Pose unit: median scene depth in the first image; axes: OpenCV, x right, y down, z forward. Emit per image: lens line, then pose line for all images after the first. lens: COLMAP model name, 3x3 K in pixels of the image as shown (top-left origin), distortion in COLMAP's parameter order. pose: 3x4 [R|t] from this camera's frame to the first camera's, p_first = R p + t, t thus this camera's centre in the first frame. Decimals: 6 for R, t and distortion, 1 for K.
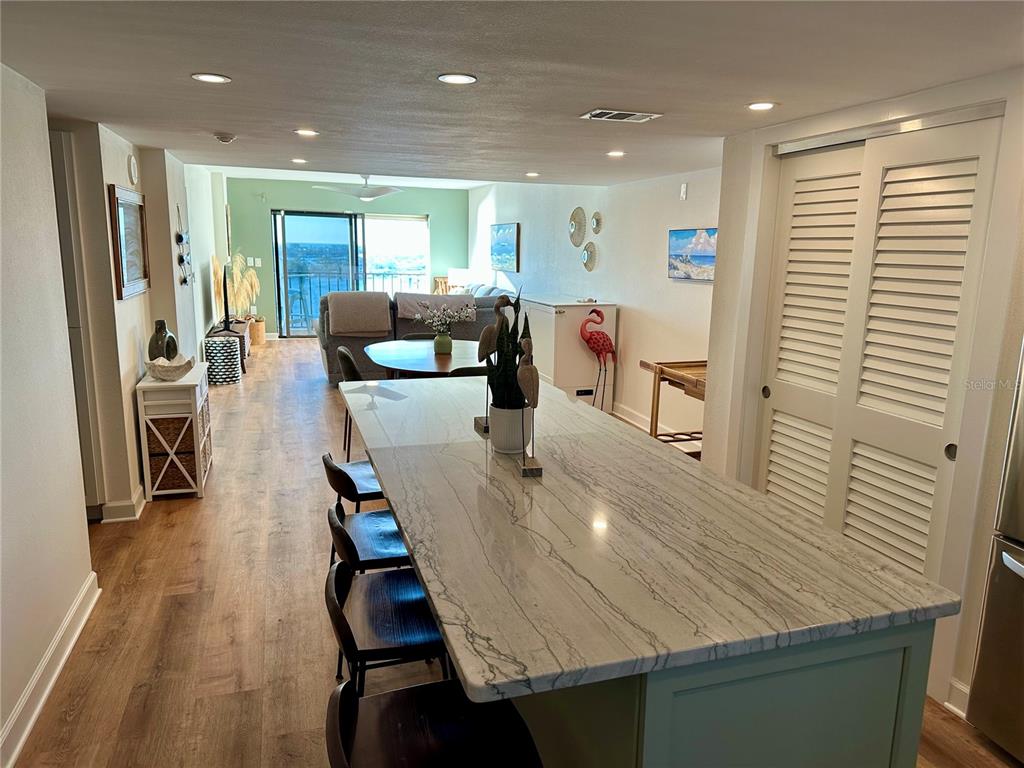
lens RADIAL K [[712.7, 0, 514.7], [0, 712.7, 380.8], [0, 0, 1]] dist [0.100507, -0.135869]
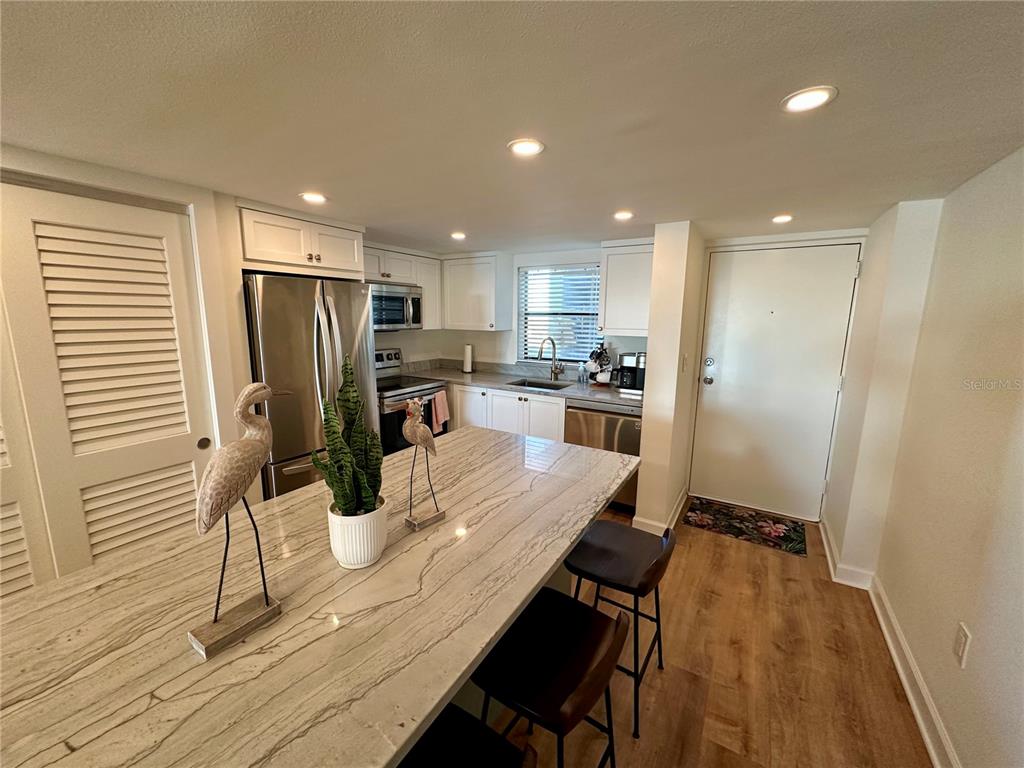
lens RADIAL K [[407.7, 0, 507.4], [0, 407.7, 386.4], [0, 0, 1]] dist [0.001143, -0.000019]
pose [[-0.645992, -0.158876, 0.746628, -0.222550], [0.119939, 0.944826, 0.304824, -0.107649], [-0.753863, 0.286464, -0.591295, 0.566531]]
